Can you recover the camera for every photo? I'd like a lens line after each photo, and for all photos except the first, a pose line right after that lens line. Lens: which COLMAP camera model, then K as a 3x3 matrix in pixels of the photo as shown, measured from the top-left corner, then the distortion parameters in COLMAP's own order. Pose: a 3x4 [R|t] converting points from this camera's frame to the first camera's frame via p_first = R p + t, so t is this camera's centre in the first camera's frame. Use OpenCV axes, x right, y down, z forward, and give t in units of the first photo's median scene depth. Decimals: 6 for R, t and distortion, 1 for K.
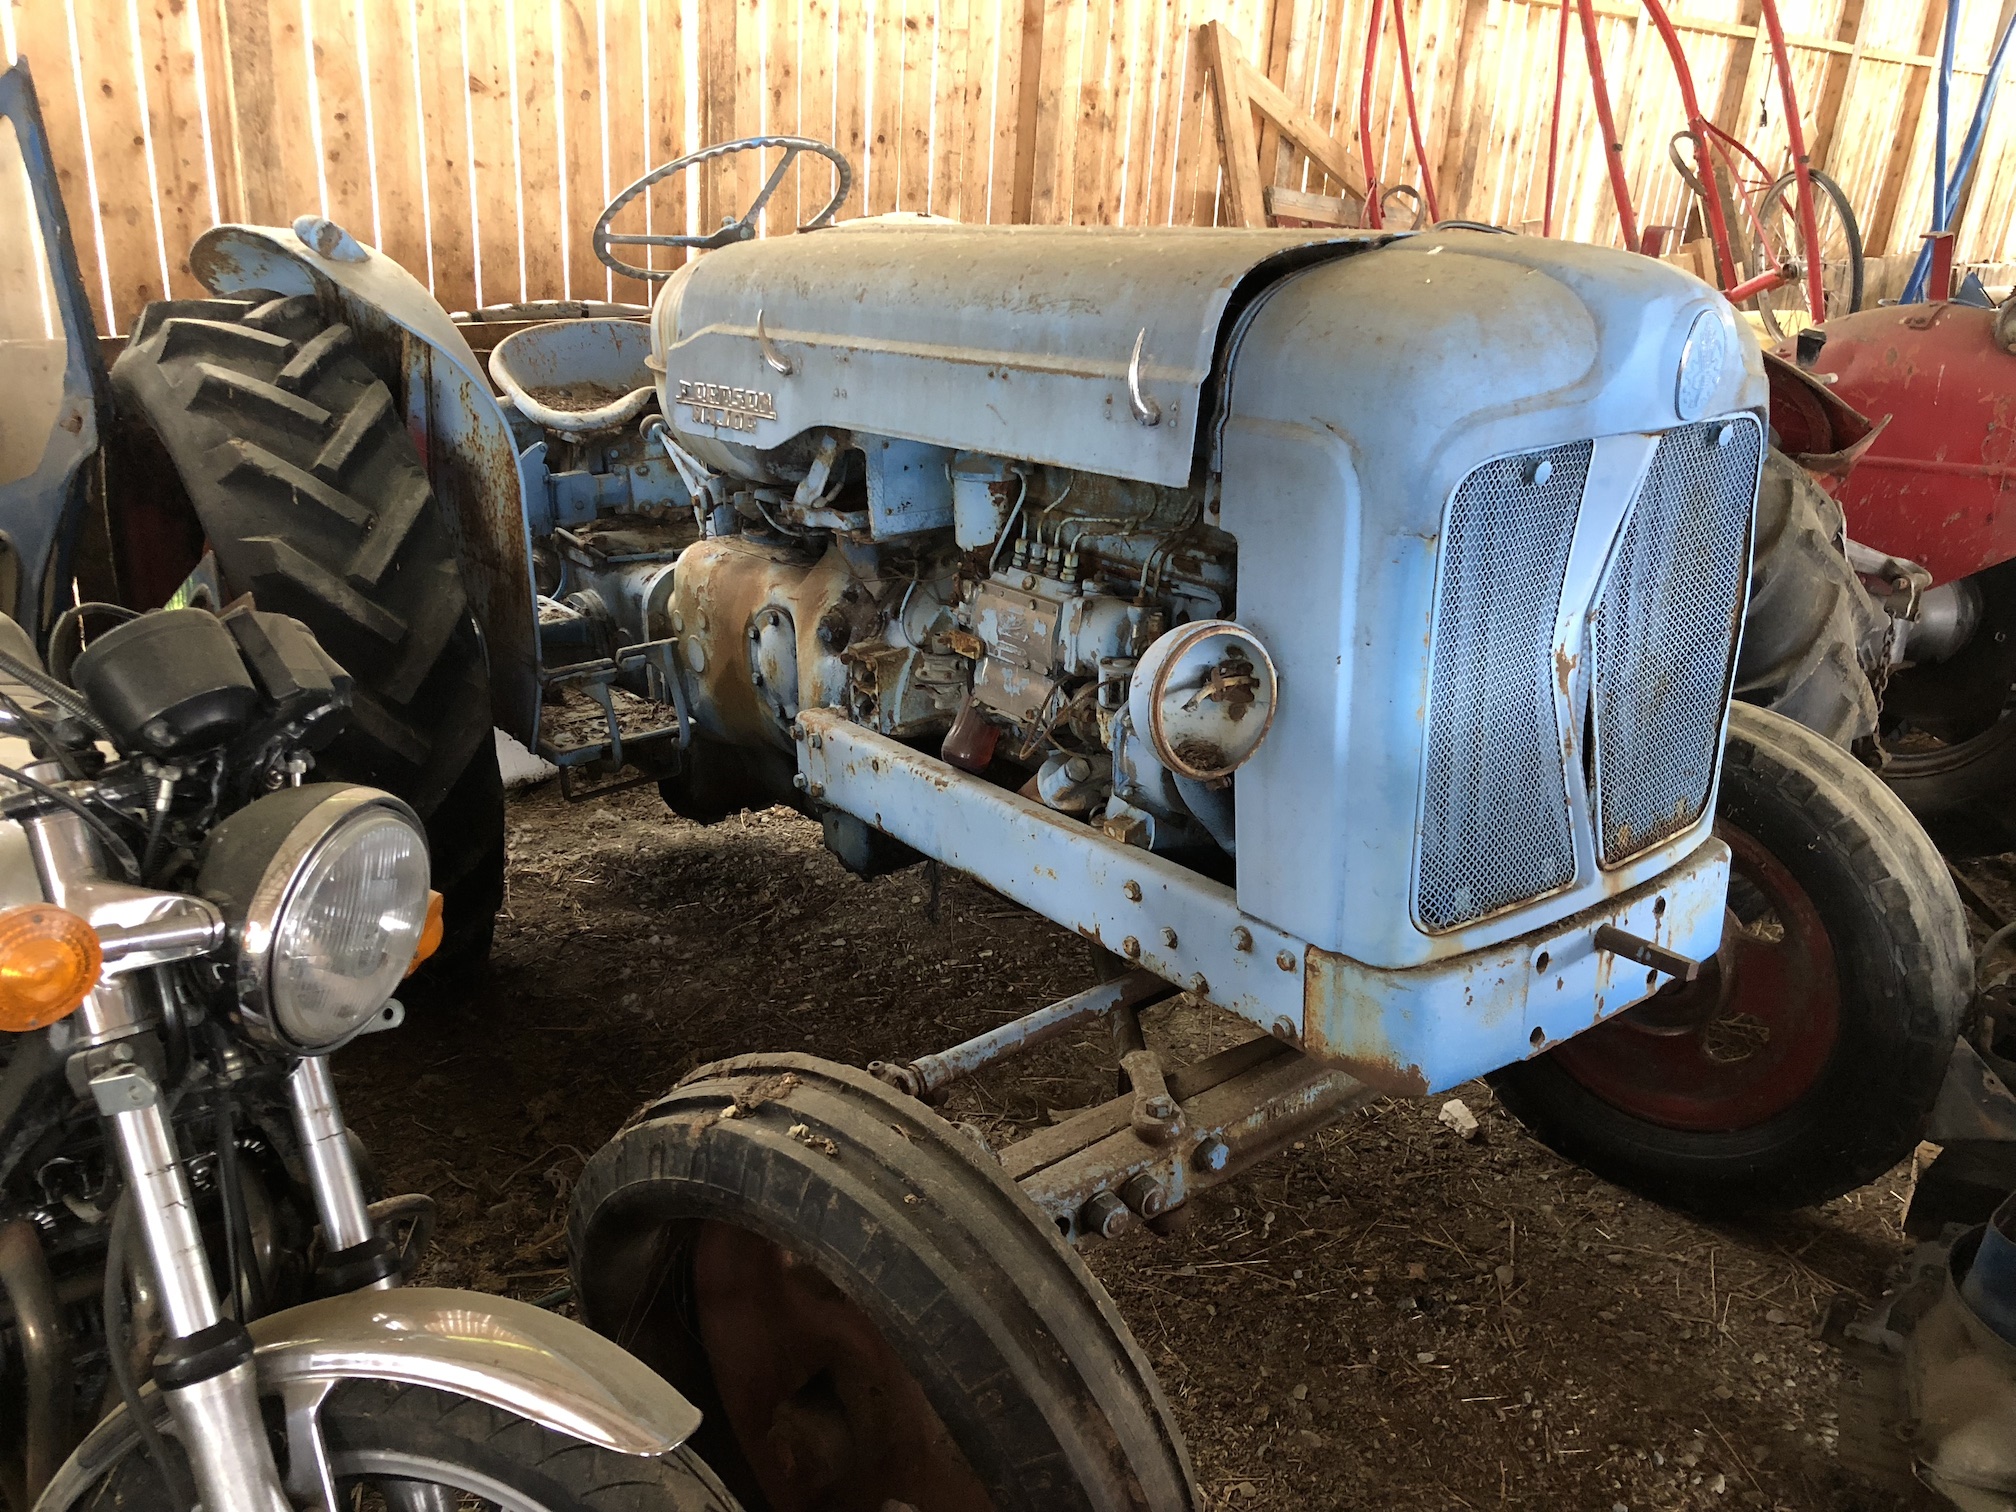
lens RADIAL K [[1656.6, 0, 1013.4], [0, 1656.6, 771.4], [0, 0, 1]] dist [0.017571, 0.001275]
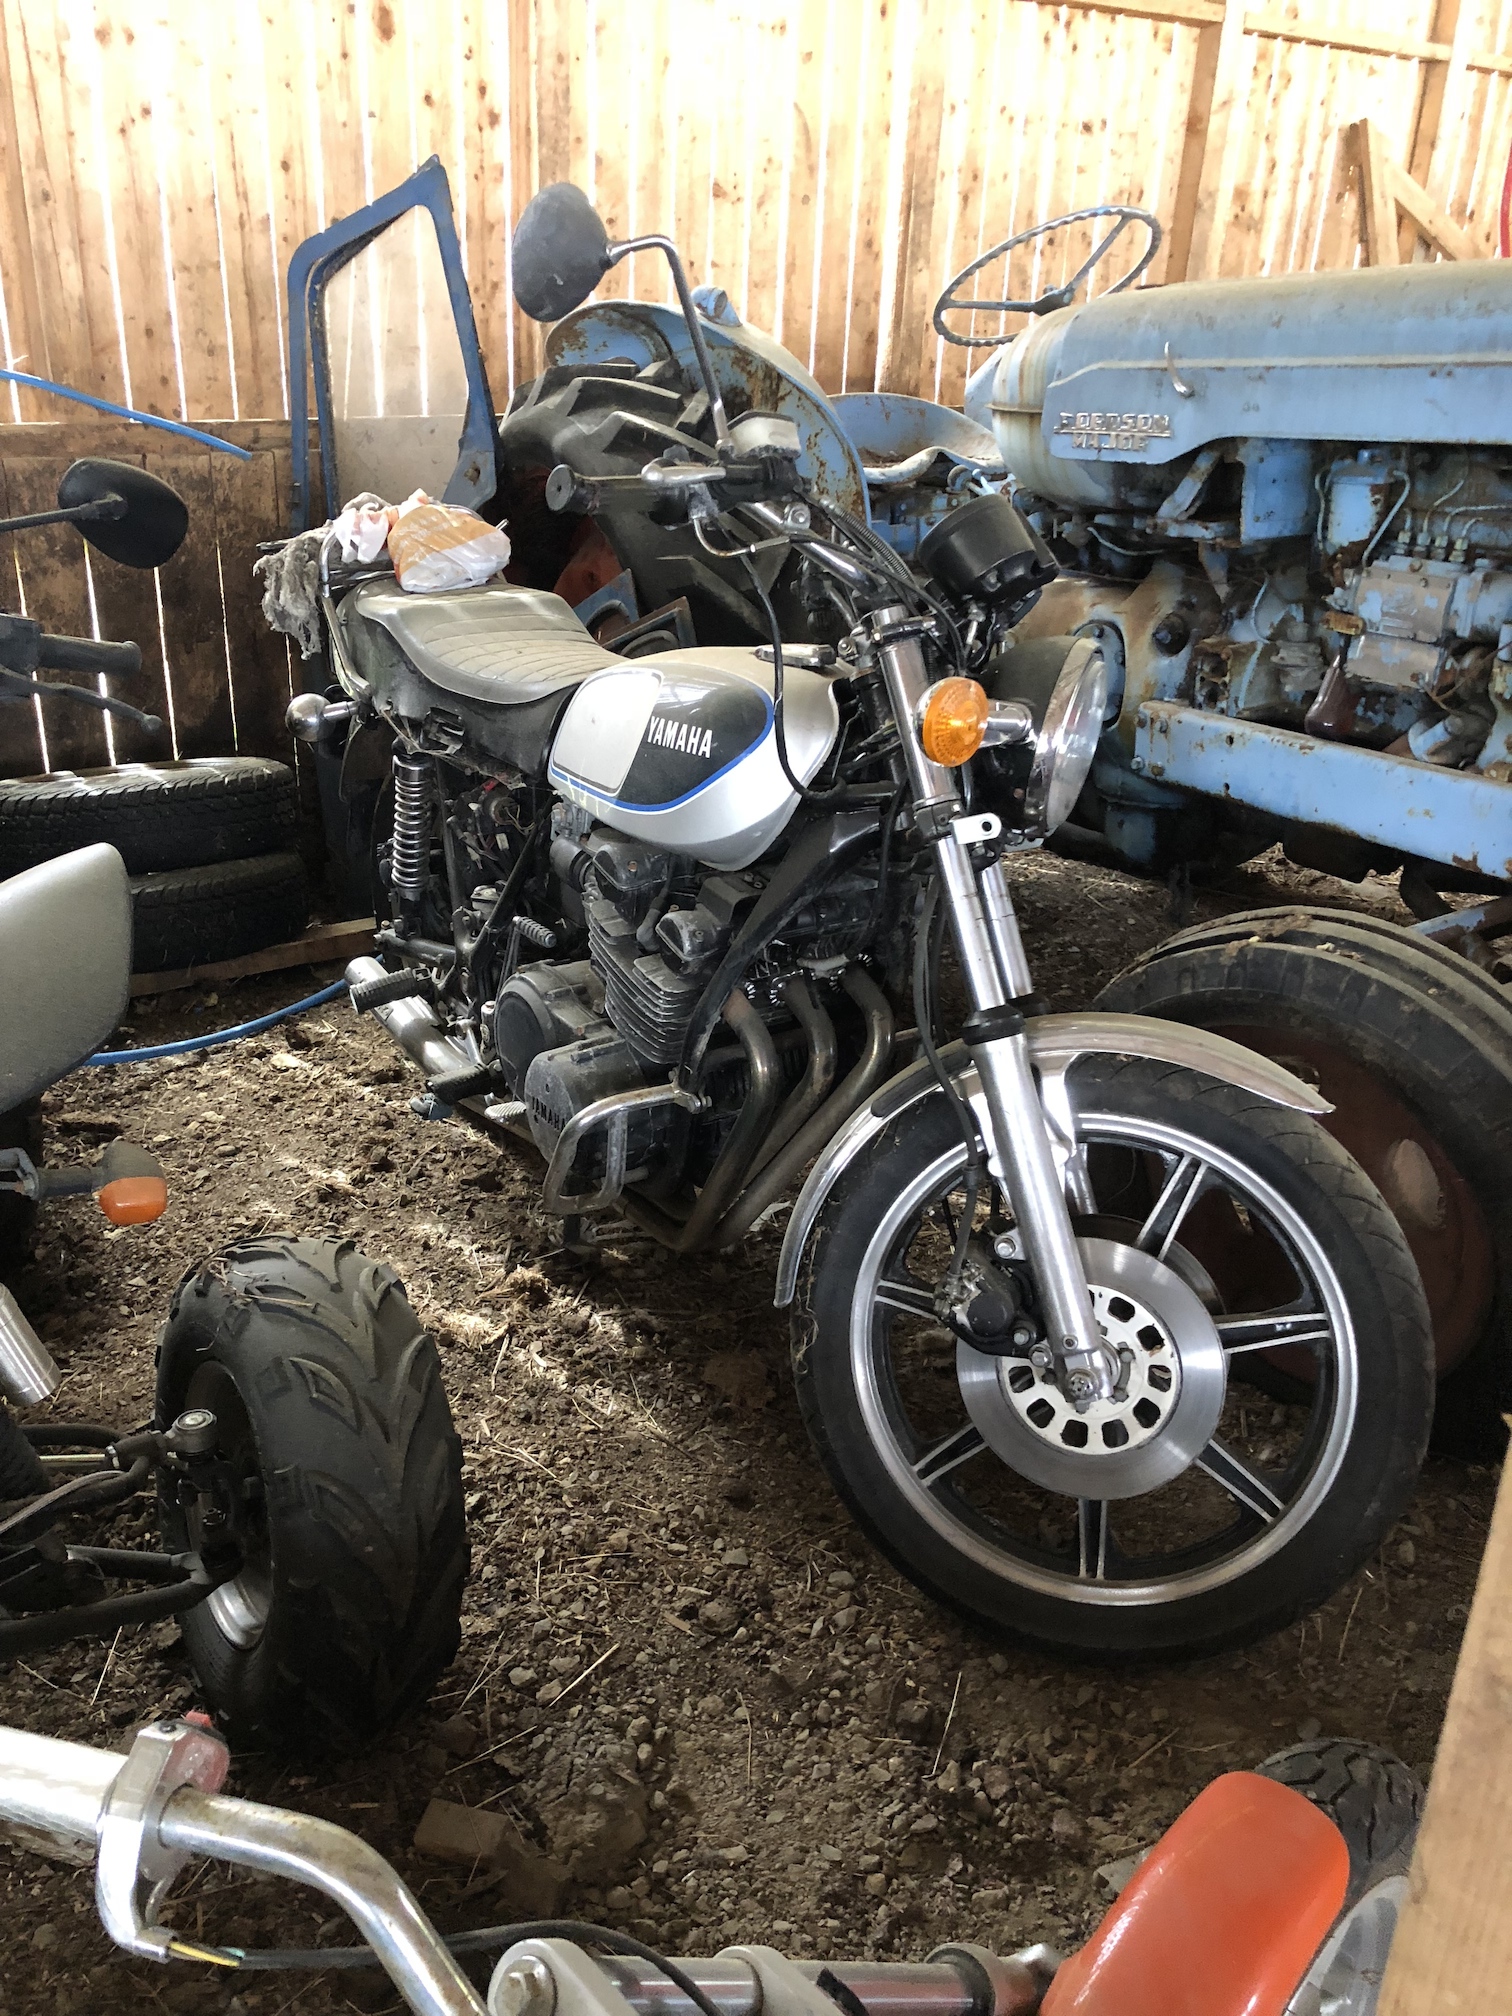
lens RADIAL K [[1656.6, 0, 748.3], [0, 1656.6, 1008.4], [0, 0, 1]] dist [0.017571, 0.001275]
pose [[0.991263, 0.040086, -0.125659, -0.253625], [-0.034123, 0.998203, 0.049249, 0.133543], [0.127408, -0.044531, 0.990850, -0.208836]]
